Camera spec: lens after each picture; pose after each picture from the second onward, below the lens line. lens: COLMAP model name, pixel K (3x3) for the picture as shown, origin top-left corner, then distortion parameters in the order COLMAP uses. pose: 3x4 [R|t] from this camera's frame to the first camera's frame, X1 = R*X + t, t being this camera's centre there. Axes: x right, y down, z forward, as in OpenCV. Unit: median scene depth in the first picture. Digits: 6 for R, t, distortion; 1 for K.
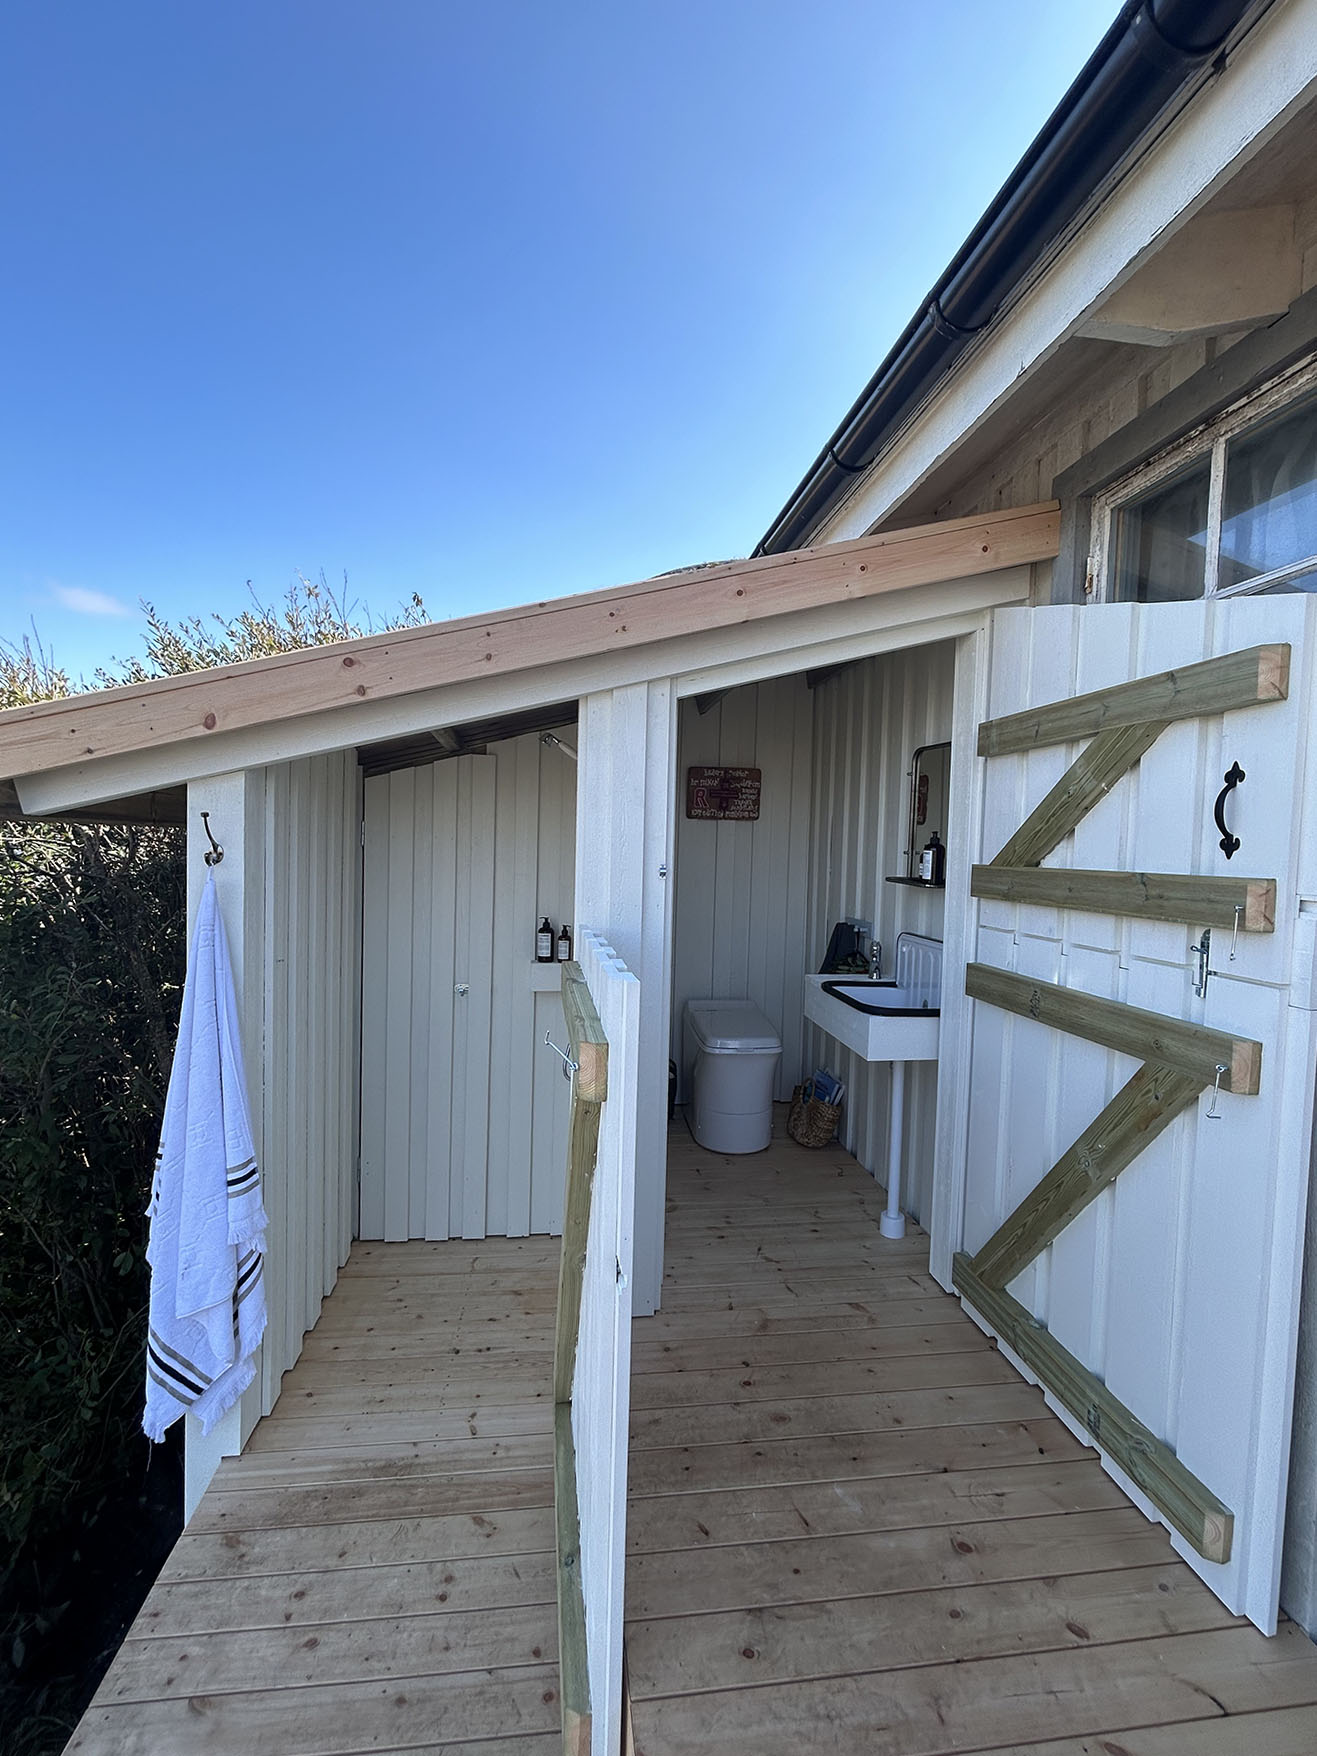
lens RADIAL K [[757.5, 0, 658.5], [0, 757.5, 878.0], [0, 0, 1]] dist [0.002579, -0.000881]
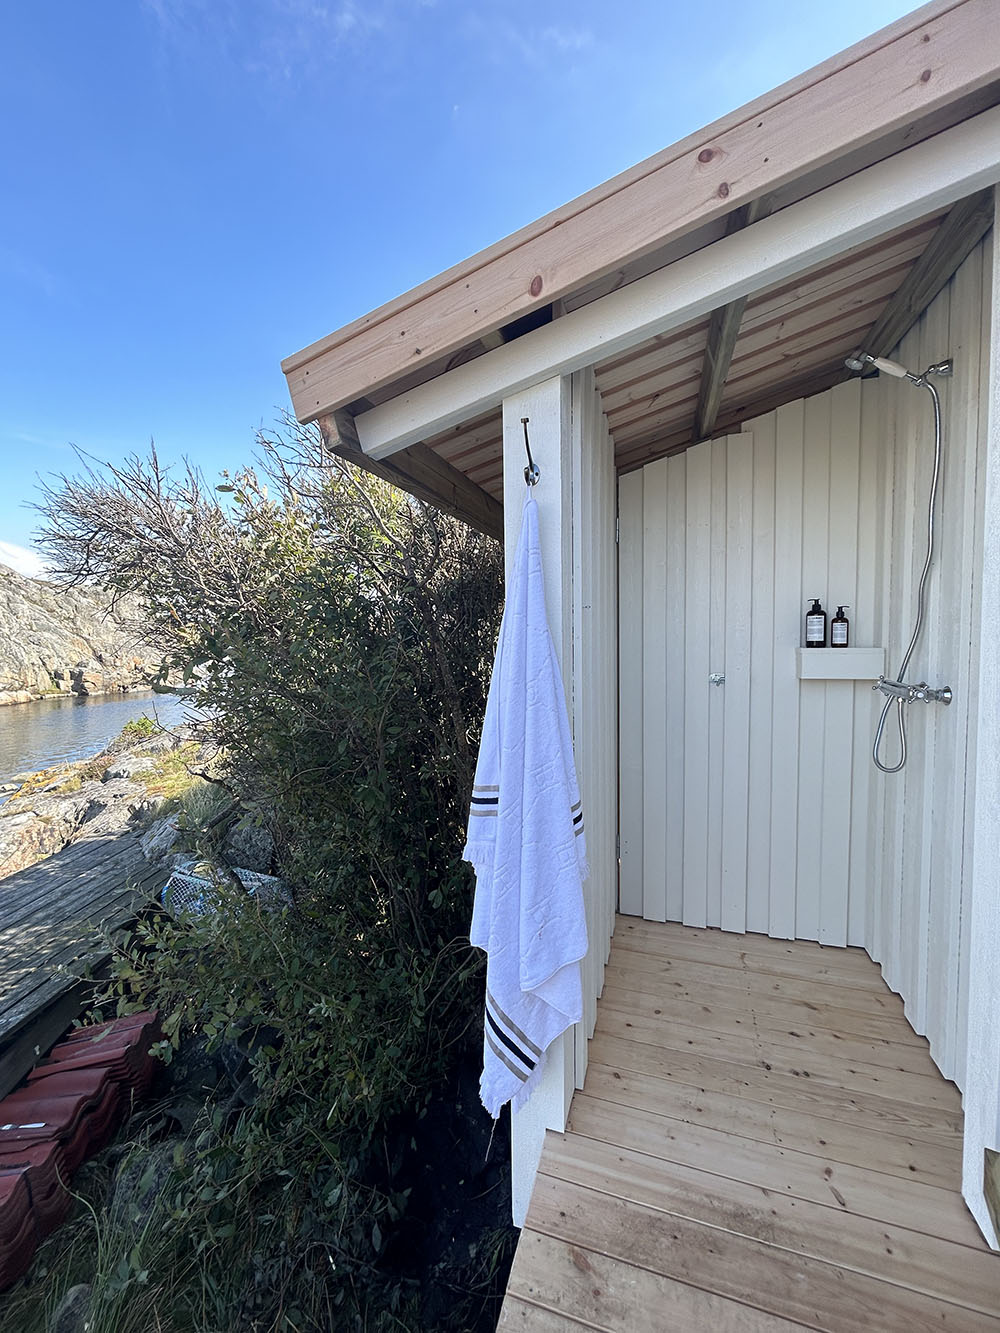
lens RADIAL K [[522.5, 0, 500.0], [0, 522.5, 666.5], [0, 0, 1]] dist [-0.001752, 0.000188]
pose [[0.904533, -0.018298, -0.426010, -0.275690], [0.022286, 0.999742, 0.004379, 0.149128], [0.425820, -0.013455, 0.904708, 0.322132]]
